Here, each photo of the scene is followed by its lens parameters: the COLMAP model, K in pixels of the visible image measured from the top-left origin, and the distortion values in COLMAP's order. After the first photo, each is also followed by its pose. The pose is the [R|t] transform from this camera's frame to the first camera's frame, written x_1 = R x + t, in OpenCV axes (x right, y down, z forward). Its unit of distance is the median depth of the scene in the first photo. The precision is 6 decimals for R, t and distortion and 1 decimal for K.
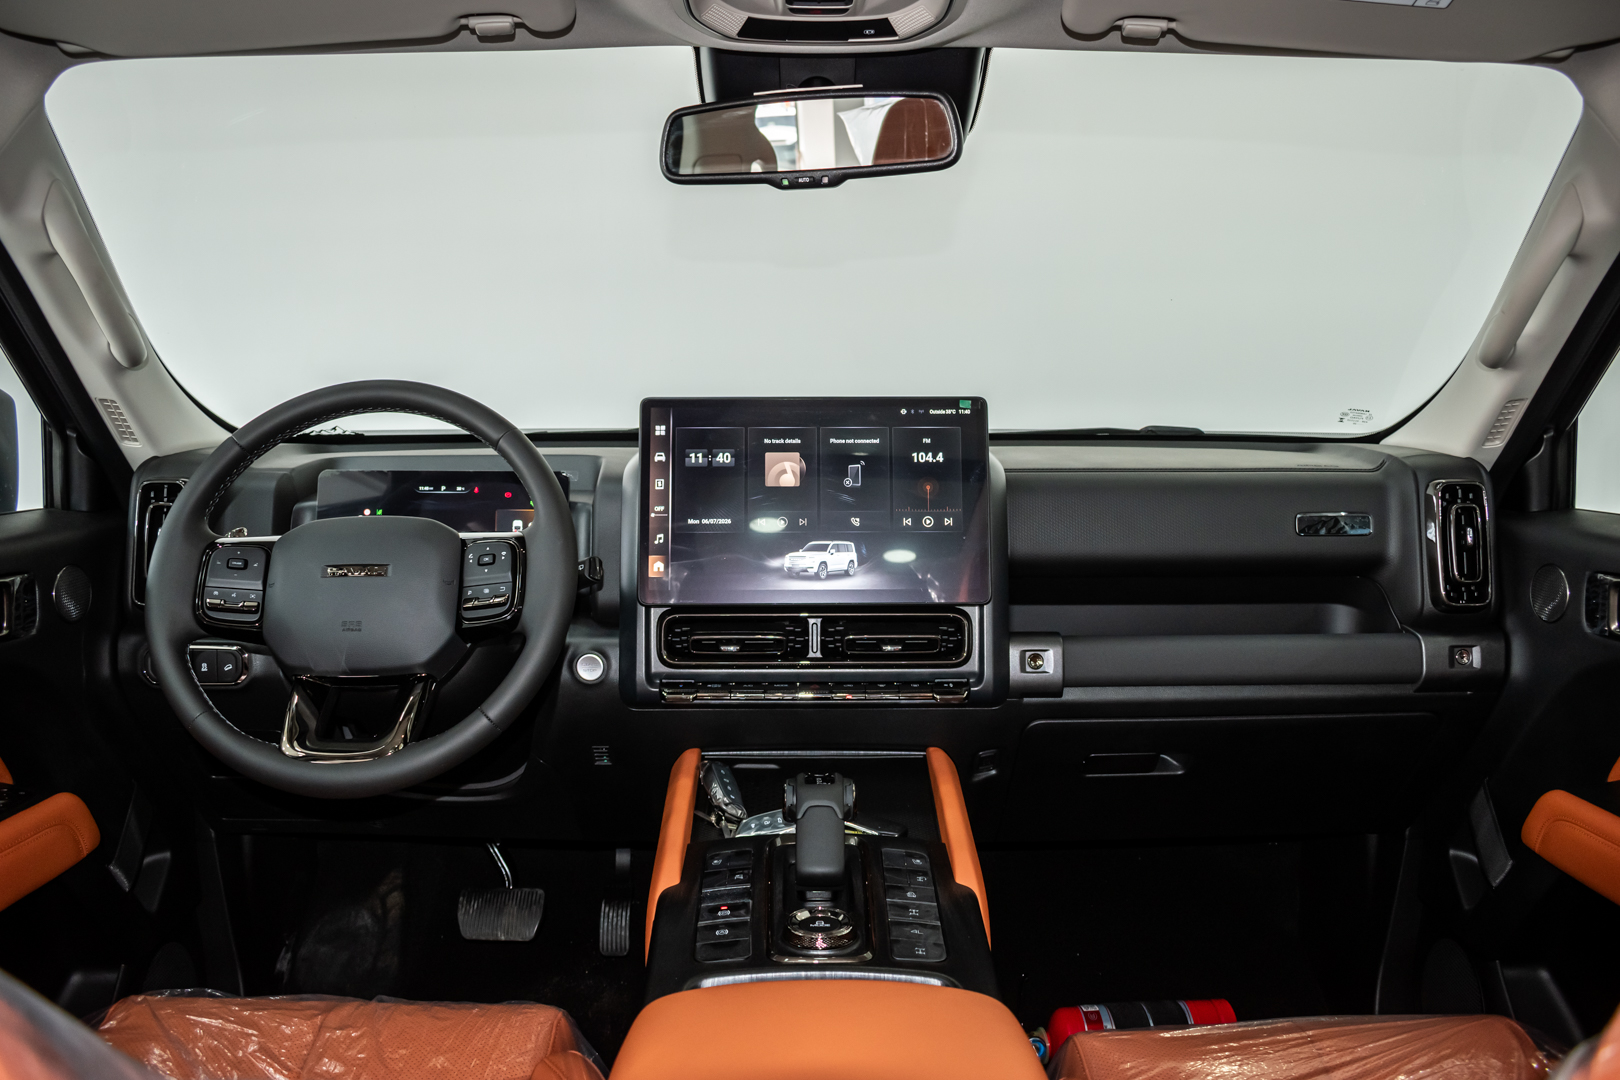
lens RADIAL K [[1311.9, 0, 810.0], [0, 1311.9, 540.0], [0, 0, 1]] dist [-0.086616, 0.001770]
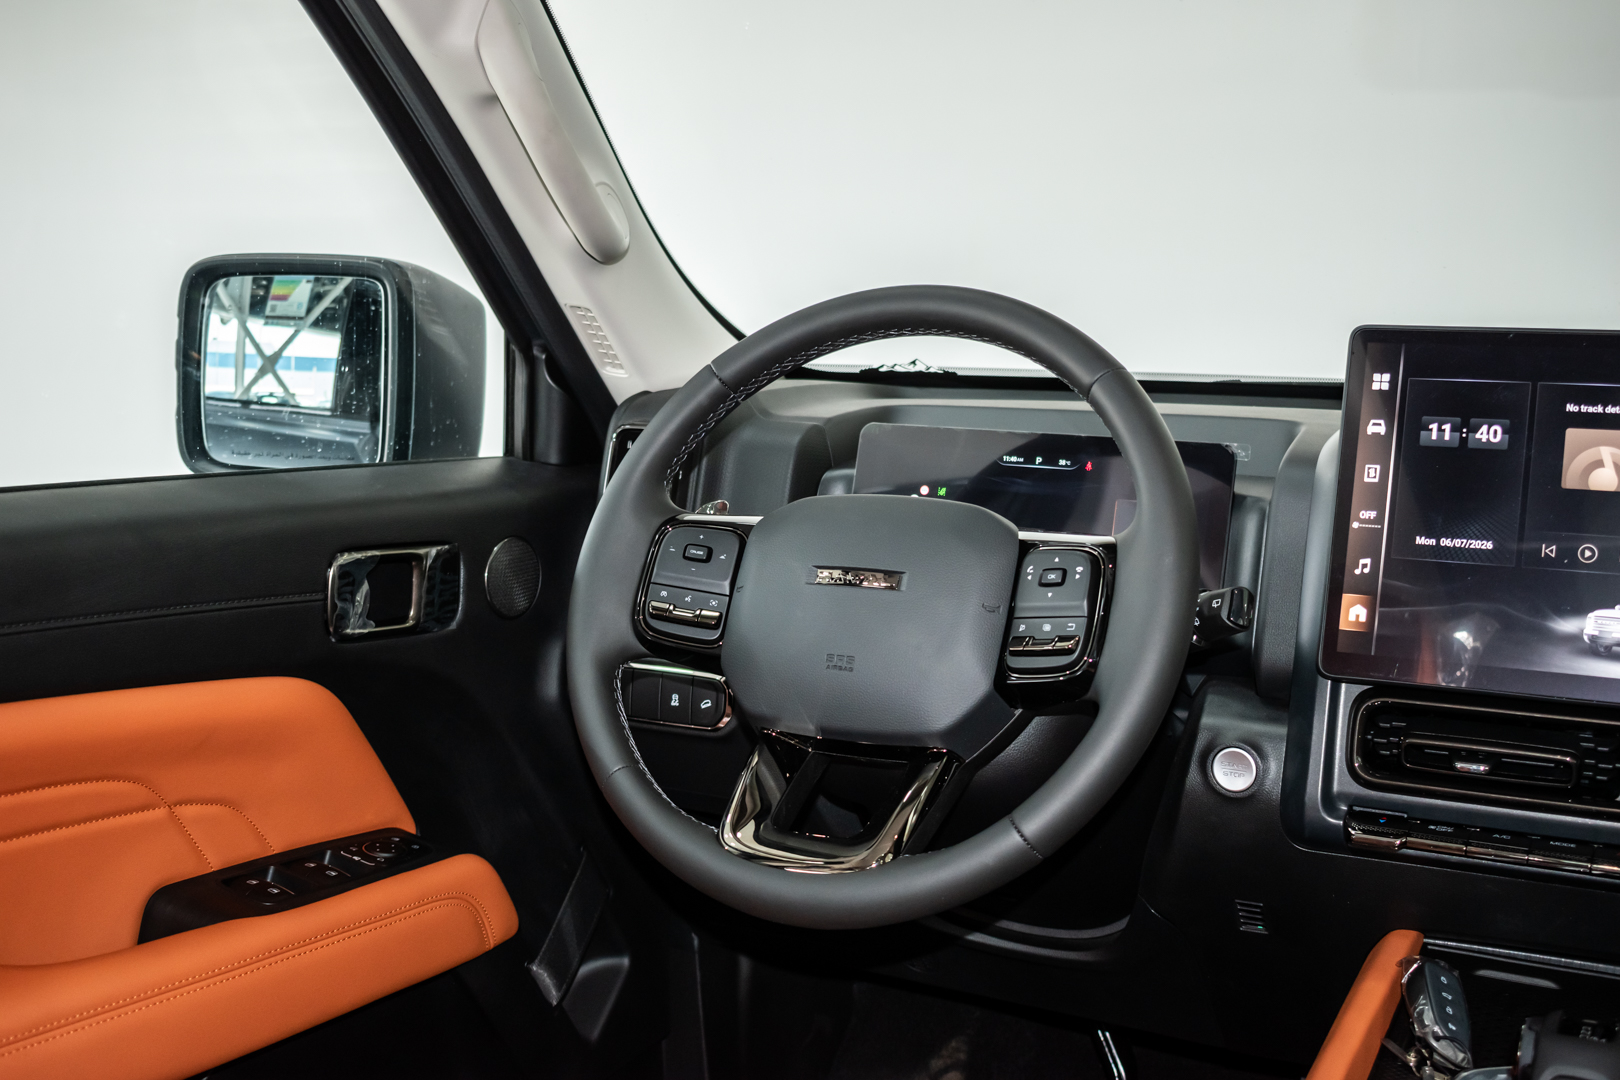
lens RADIAL K [[1938.2, 0, 810.0], [0, 1938.2, 540.0], [0, 0, 1]] dist [-0.040800, -0.036773]
pose [[0.876356, 0.072536, -0.476172, 0.078283], [-0.075041, 0.997085, 0.013782, -0.005901], [0.475783, 0.023655, 0.879244, 0.122326]]
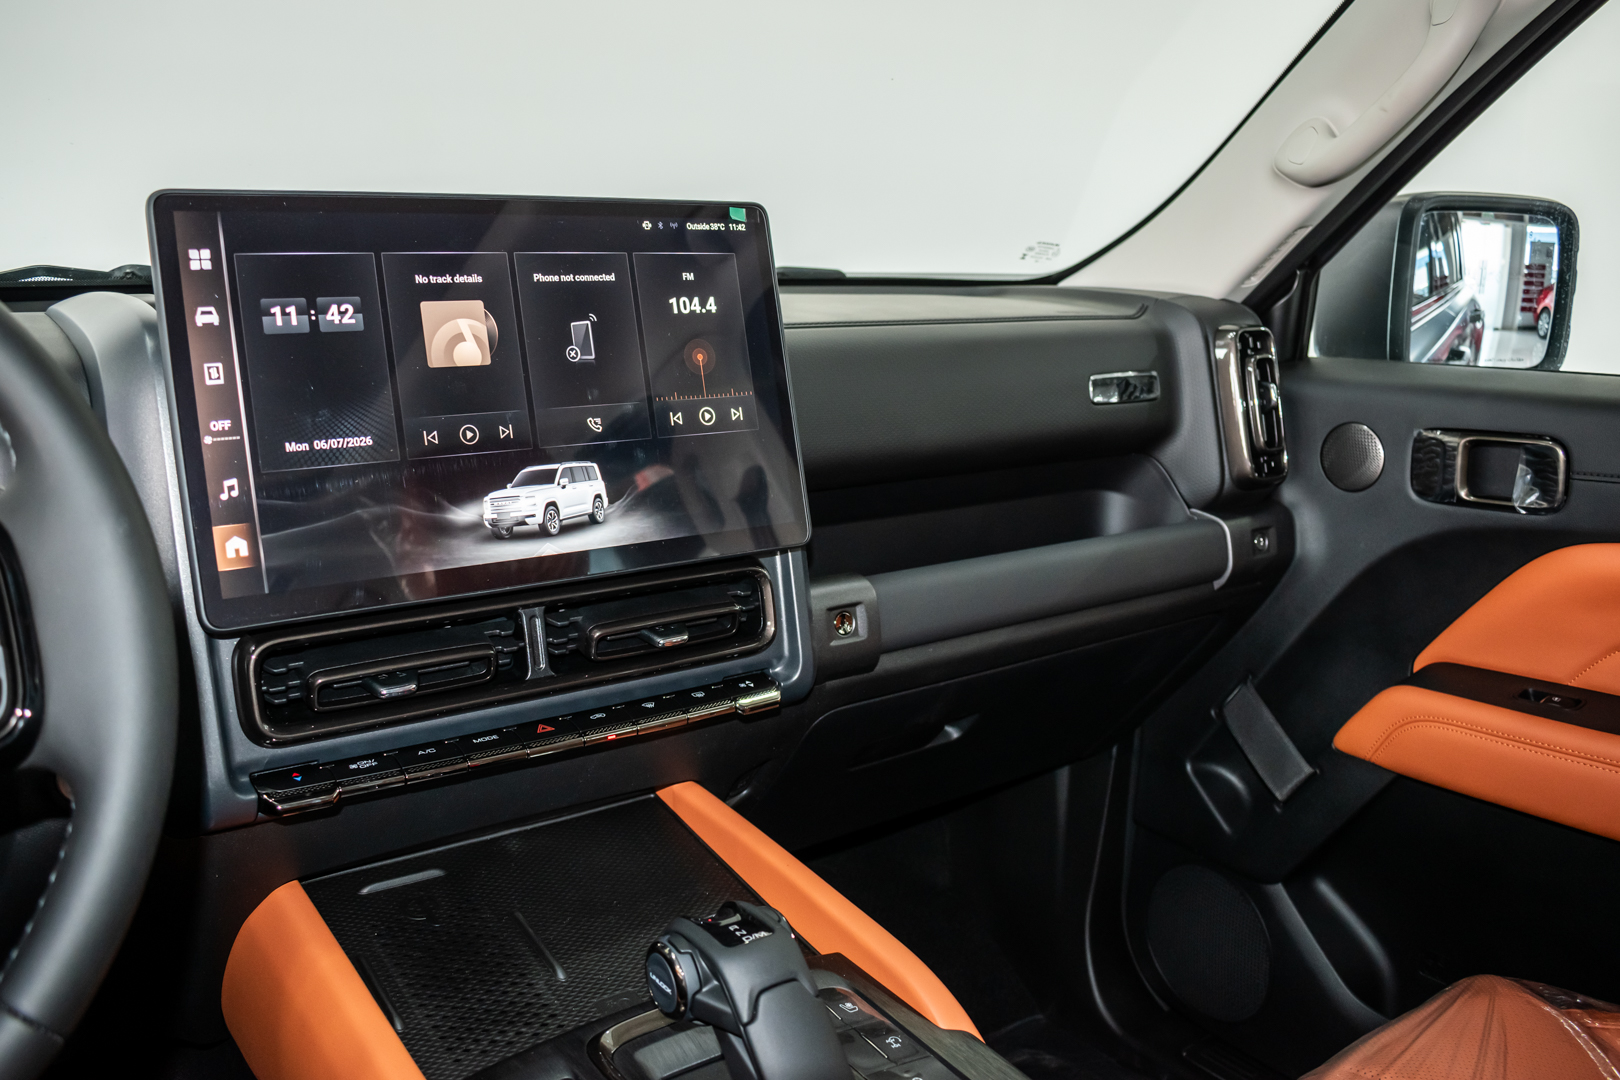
lens RADIAL K [[1311.9, 0, 810.0], [0, 1311.9, 540.0], [0, 0, 1]] dist [-0.086616, 0.001770]
pose [[0.820300, -0.113833, 0.560490, -0.205289], [0.059802, 0.991692, 0.113886, -0.023090], [-0.568798, -0.059902, 0.820293, 0.493712]]
